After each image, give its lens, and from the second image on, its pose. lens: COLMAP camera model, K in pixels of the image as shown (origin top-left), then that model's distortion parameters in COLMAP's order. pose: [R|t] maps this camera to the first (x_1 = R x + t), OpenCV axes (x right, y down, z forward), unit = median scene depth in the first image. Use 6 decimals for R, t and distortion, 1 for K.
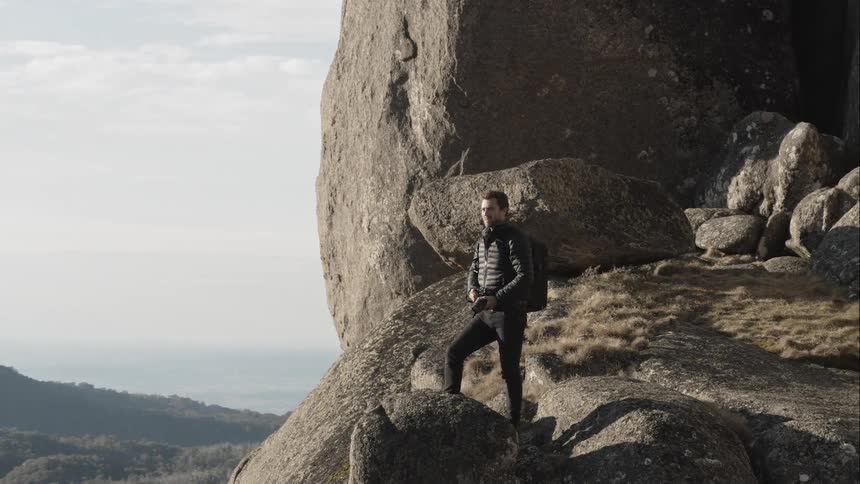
lens RADIAL K [[2246.9, 0, 430.1], [0, 2246.9, 242.0], [0, 0, 1]] dist [0.114650, 0.000000]
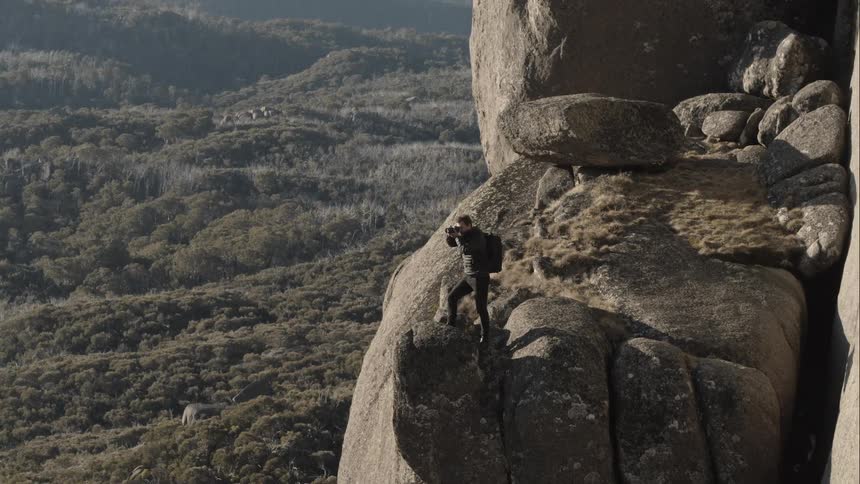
lens RADIAL K [[2246.9, 0, 430.3], [0, 2246.9, 242.3], [0, 0, 1]] dist [0.114650, 0.000000]
pose [[0.991248, 0.018684, -0.130681, 0.142656], [0.005128, 0.983736, 0.179546, -0.201561], [0.131910, -0.178645, 0.975031, -0.489936]]
